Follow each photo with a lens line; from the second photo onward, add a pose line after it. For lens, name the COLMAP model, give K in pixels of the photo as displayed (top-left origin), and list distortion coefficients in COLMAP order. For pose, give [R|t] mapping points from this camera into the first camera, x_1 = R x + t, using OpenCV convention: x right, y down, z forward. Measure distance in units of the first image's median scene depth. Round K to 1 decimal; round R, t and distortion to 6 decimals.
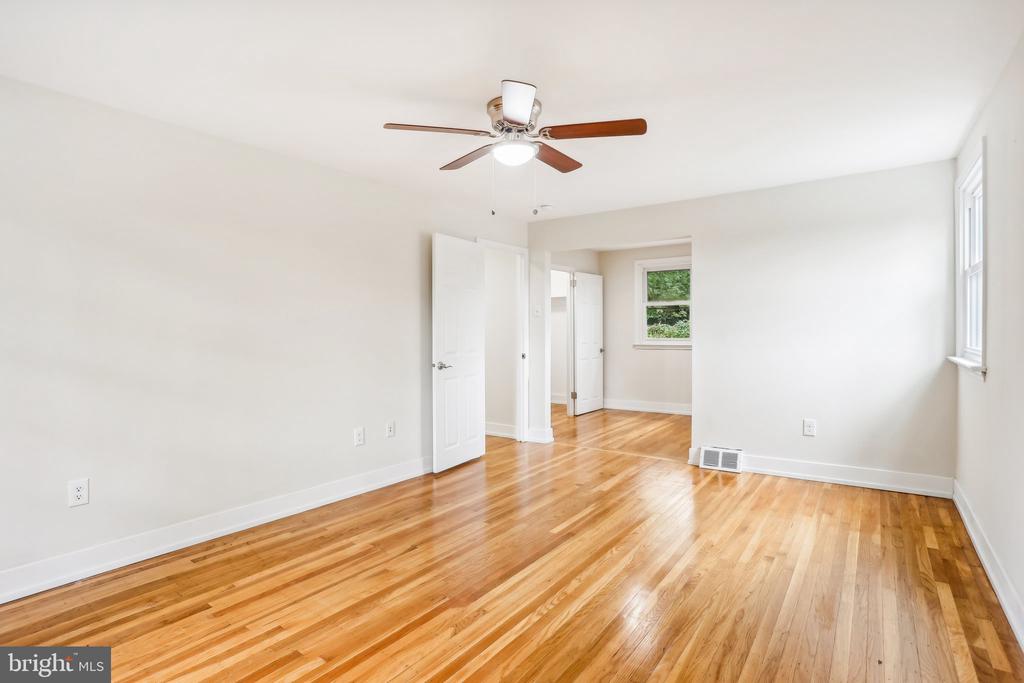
lens RADIAL K [[518.6, 0, 495.6], [0, 518.6, 329.2], [0, 0, 1]] dist [-0.071525, 0.029989]
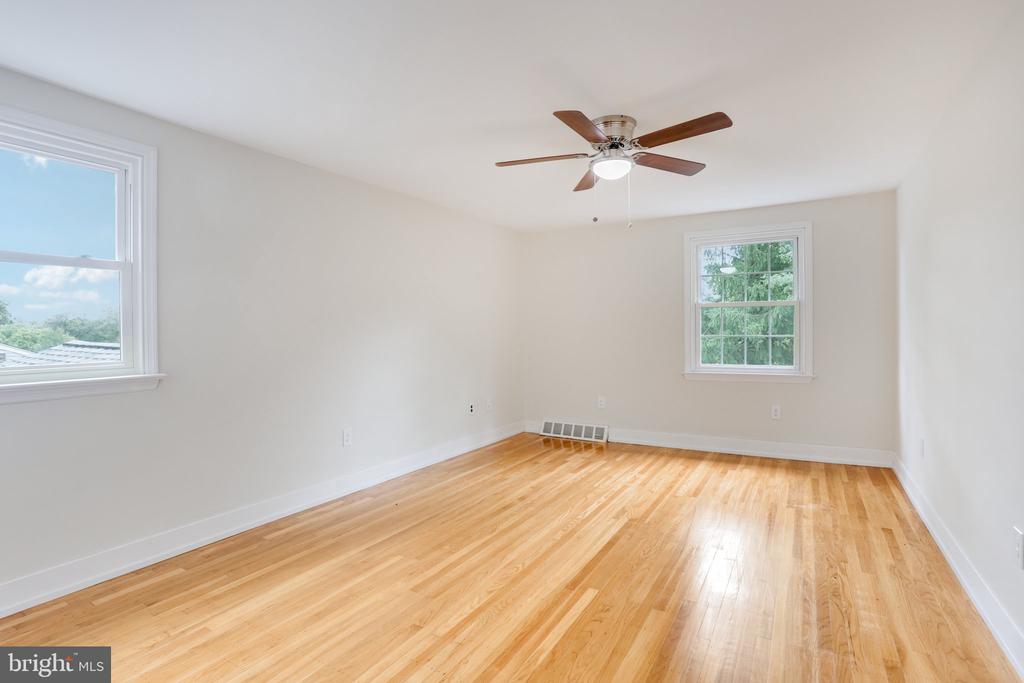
lens RADIAL K [[518.6, 0, 495.6], [0, 518.6, 329.2], [0, 0, 1]] dist [-0.071525, 0.029989]
pose [[-0.995664, 0.015893, -0.091658, 0.301996], [0.015745, 0.999873, 0.002343, -0.006038], [0.091683, 0.000890, -0.995788, 1.633424]]
